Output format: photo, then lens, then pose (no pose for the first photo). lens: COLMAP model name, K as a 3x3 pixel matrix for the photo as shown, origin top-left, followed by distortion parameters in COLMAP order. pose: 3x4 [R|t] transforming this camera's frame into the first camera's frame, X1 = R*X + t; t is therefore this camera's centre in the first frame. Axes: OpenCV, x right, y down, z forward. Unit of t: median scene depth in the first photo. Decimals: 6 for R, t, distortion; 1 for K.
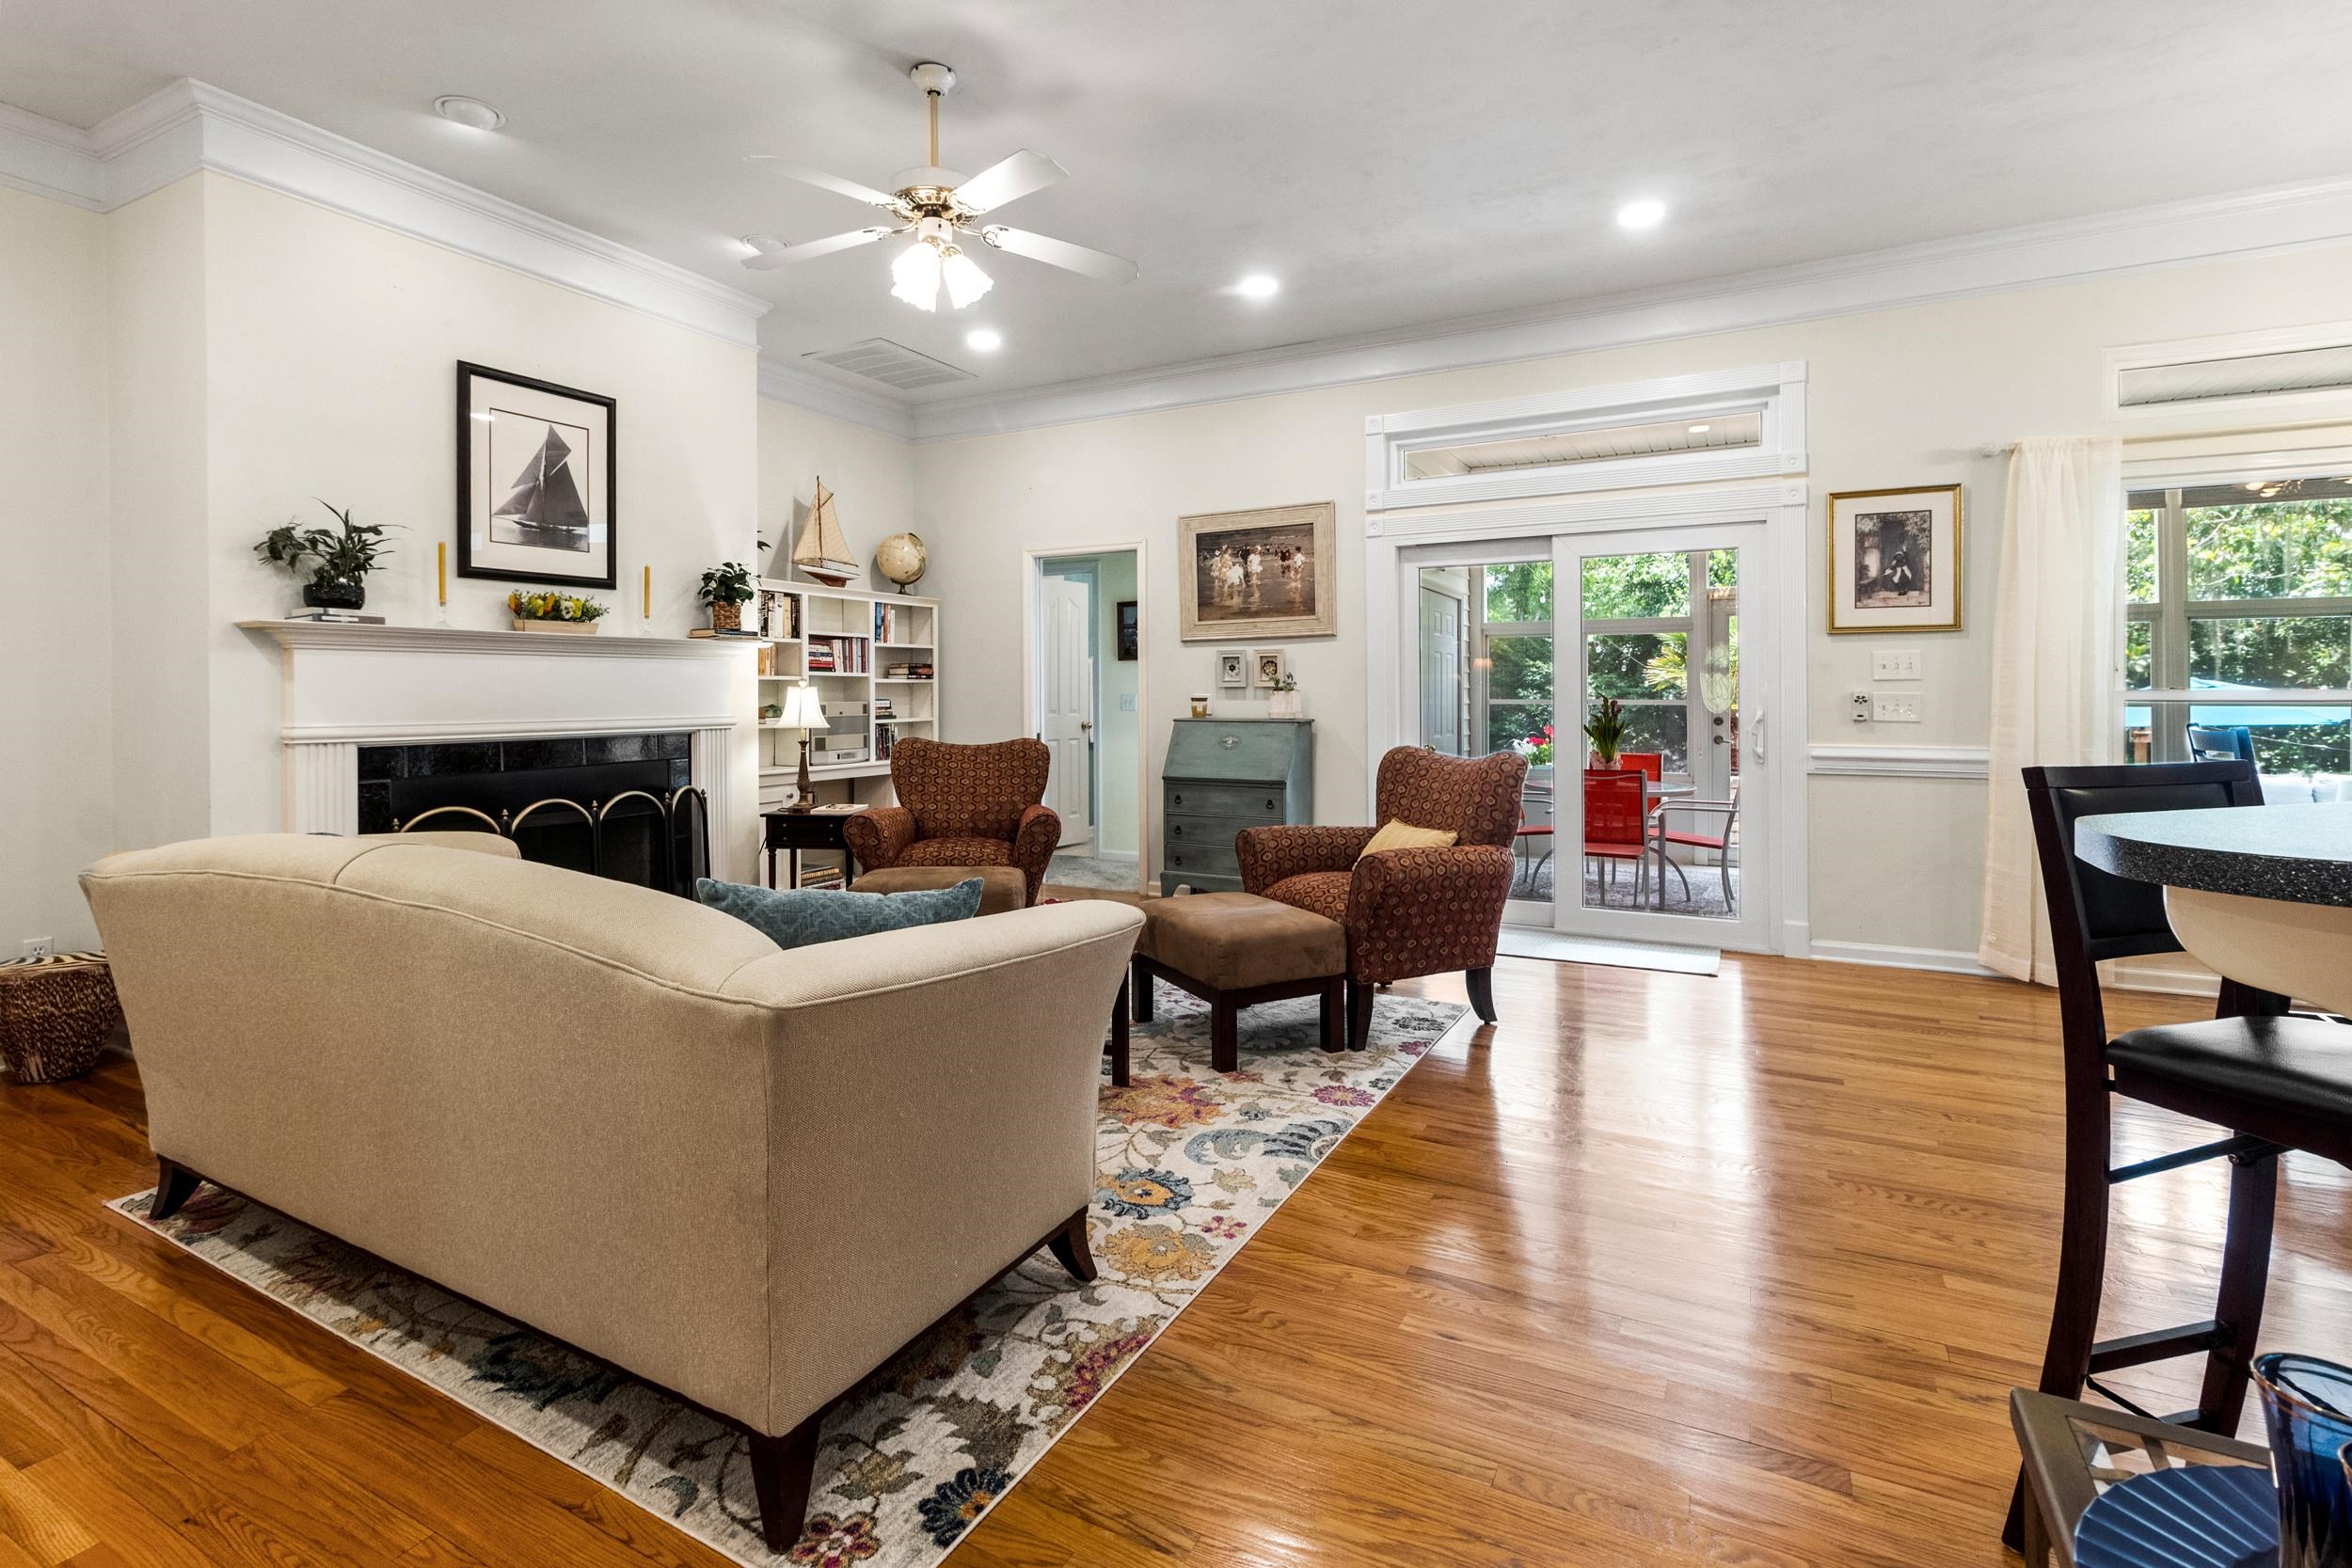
lens RADIAL K [[1108.9, 0, 1170.5], [0, 1108.9, 692.4], [0, 0, 1]] dist [0.001073, 0.000097]
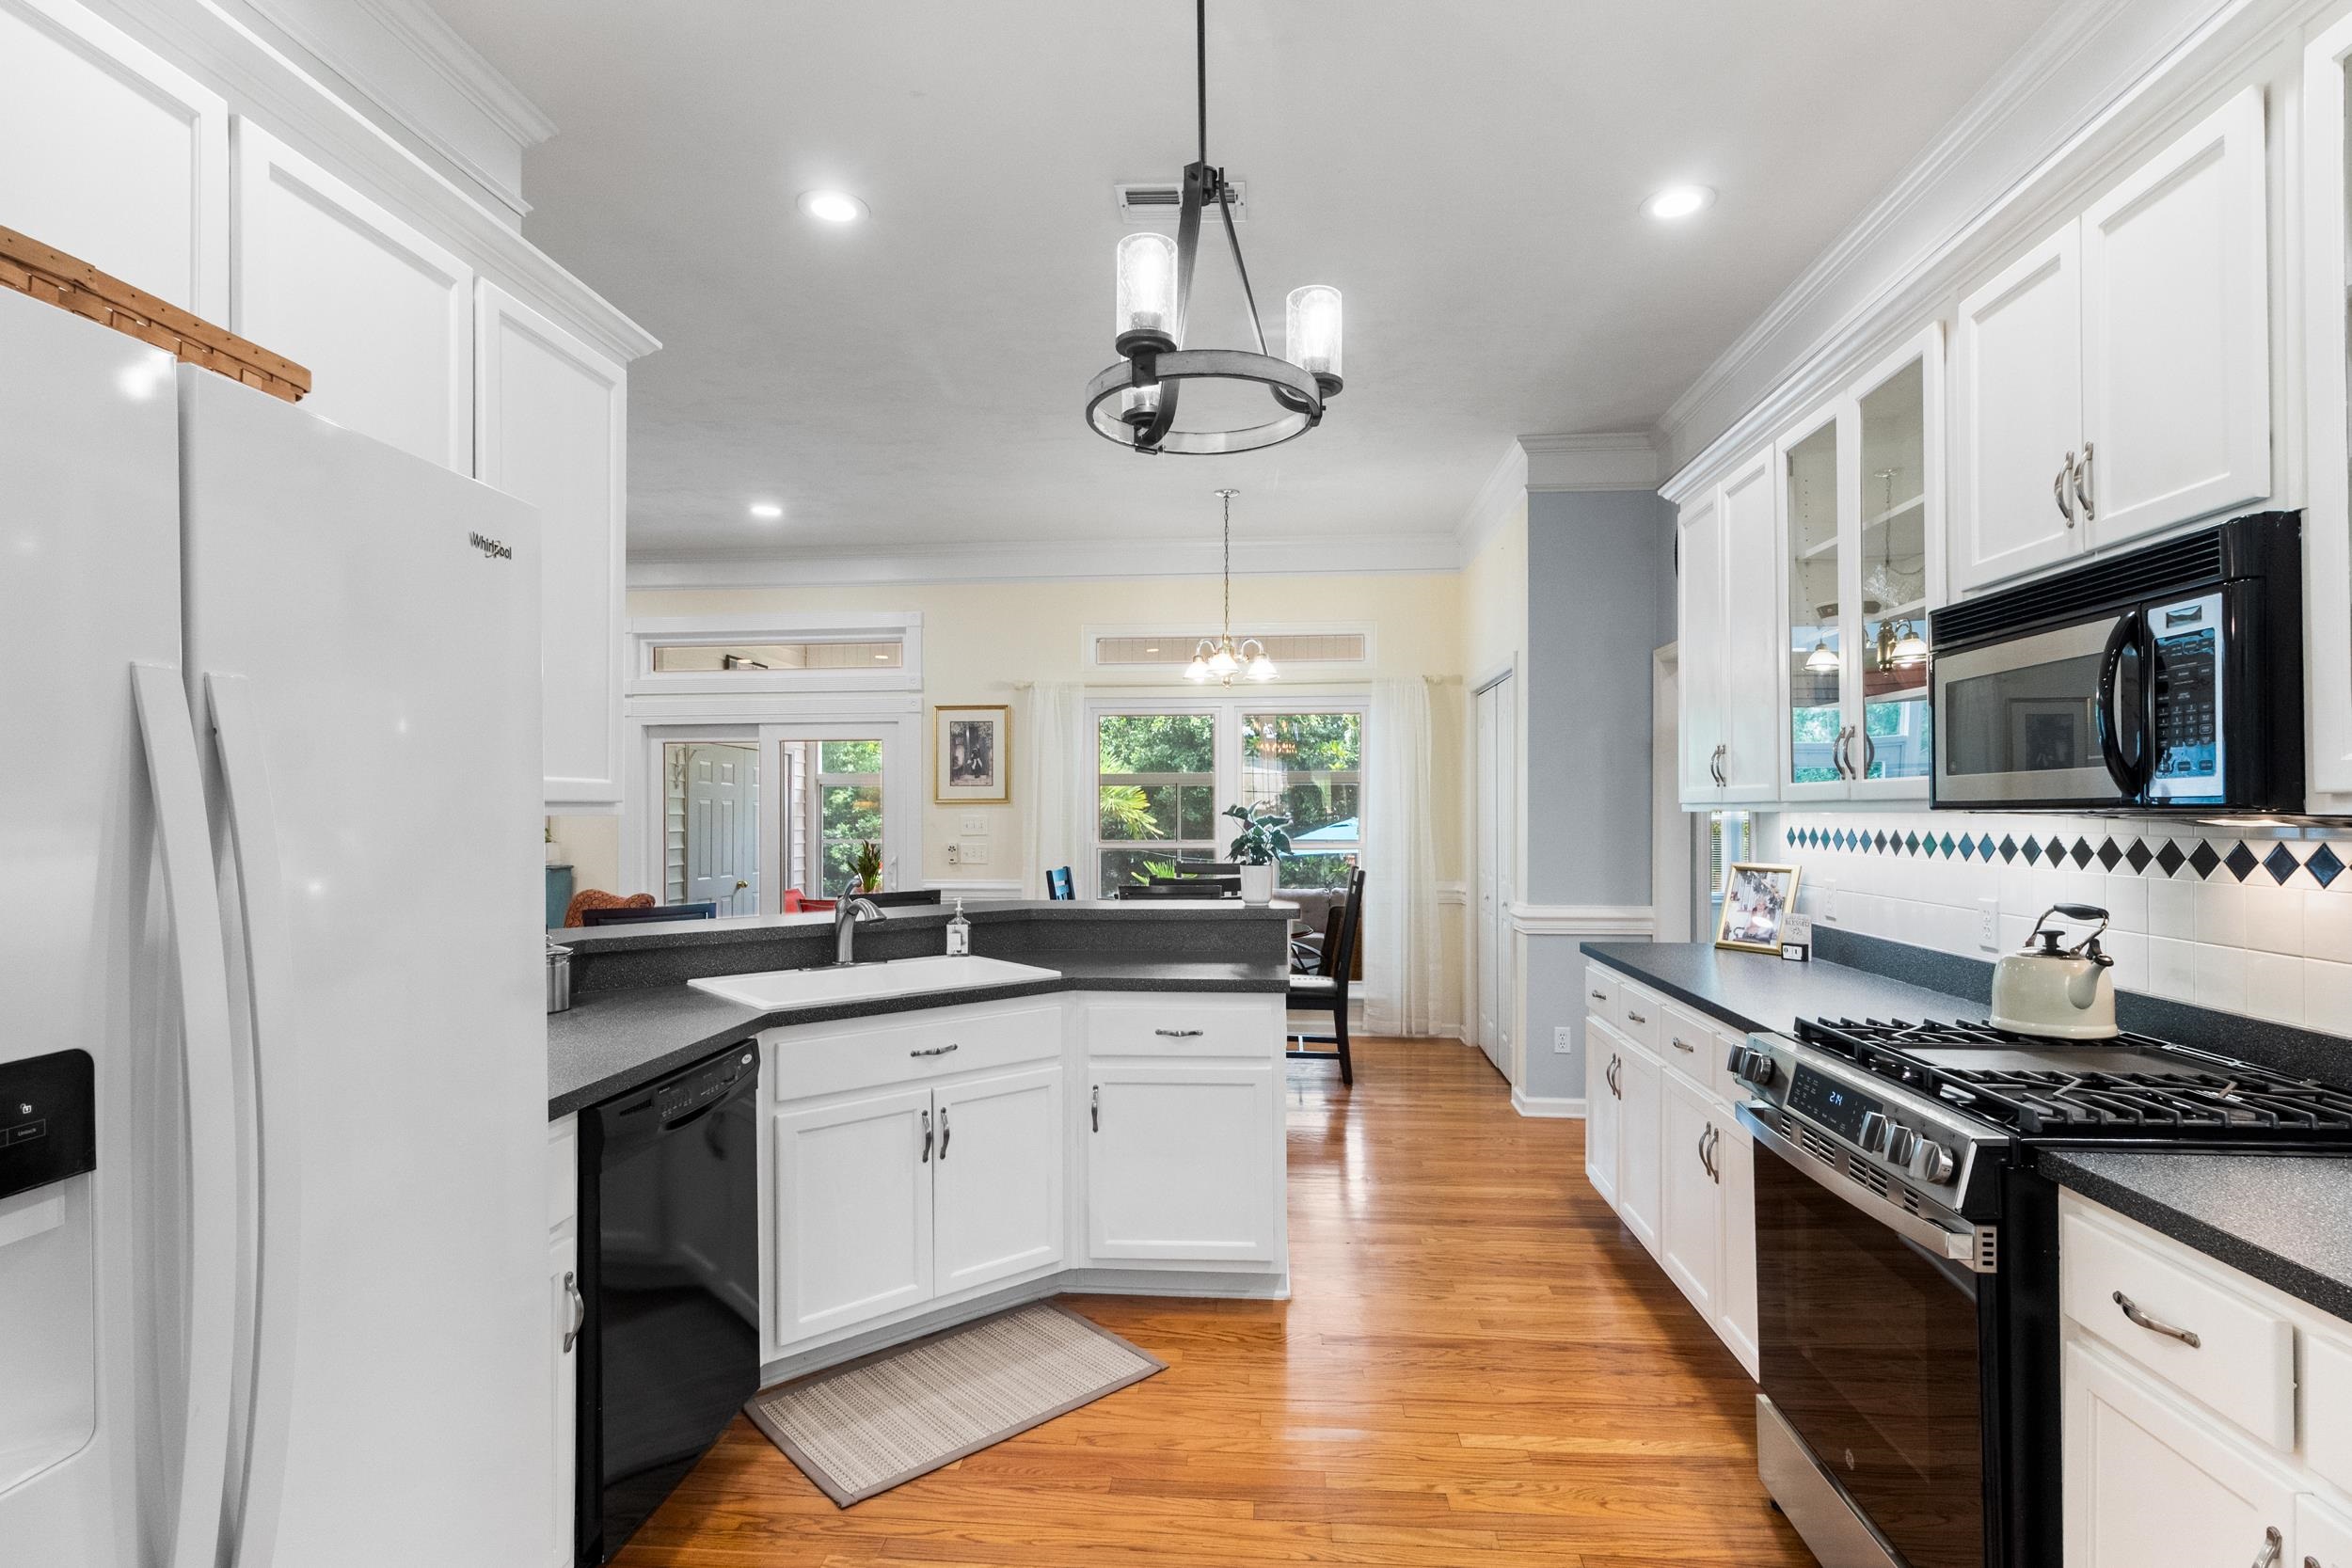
lens RADIAL K [[1143.7, 0, 1182.6], [0, 1143.7, 801.0], [0, 0, 1]] dist [0.000763, -0.000221]
pose [[0.917925, 0.003988, 0.396734, 0.252039], [0.000814, 0.999928, -0.011935, -0.031692], [-0.396753, 0.011278, 0.917856, -0.411446]]
